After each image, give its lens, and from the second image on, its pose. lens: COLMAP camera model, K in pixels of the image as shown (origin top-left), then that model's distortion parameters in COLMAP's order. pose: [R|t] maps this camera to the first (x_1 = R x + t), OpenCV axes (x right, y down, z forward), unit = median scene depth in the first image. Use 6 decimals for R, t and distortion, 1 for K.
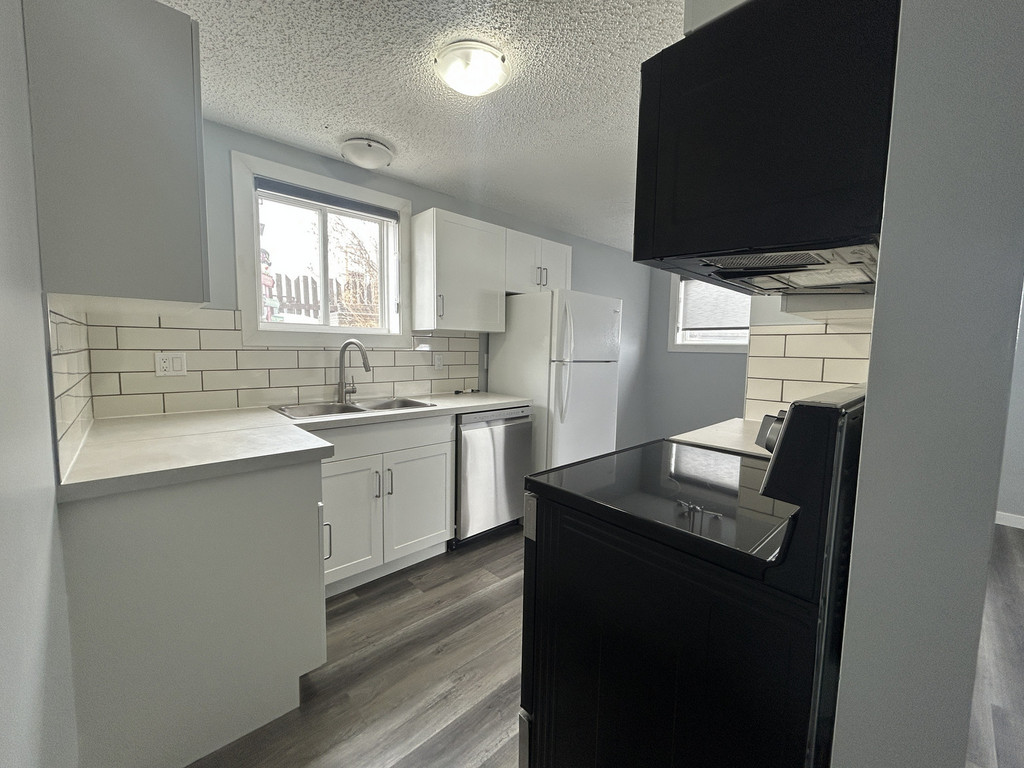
lens RADIAL K [[410.0, 0, 507.5], [0, 410.0, 387.8], [0, 0, 1]] dist [-0.003427, -0.000332]
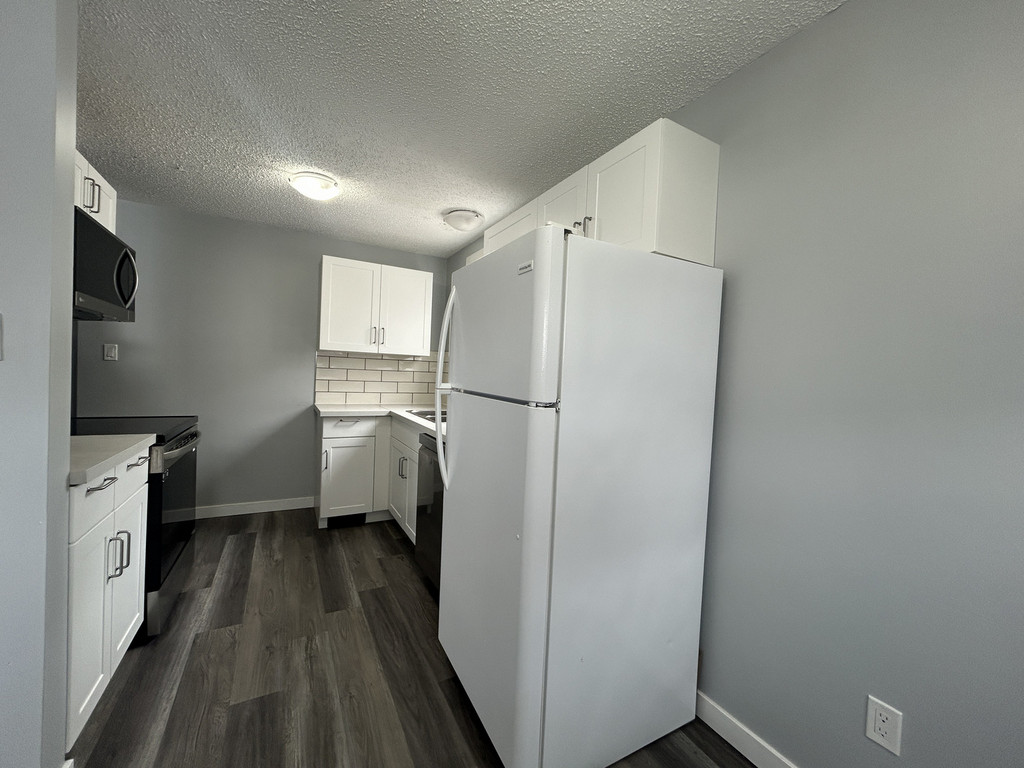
lens RADIAL K [[410.0, 0, 507.3], [0, 410.0, 385.1], [0, 0, 1]] dist [-0.003427, -0.000332]
pose [[-0.247400, -0.001242, -0.968913, 1.116695], [-0.125466, 0.991621, 0.030765, -0.147968], [0.960756, 0.129177, -0.245483, 1.960943]]
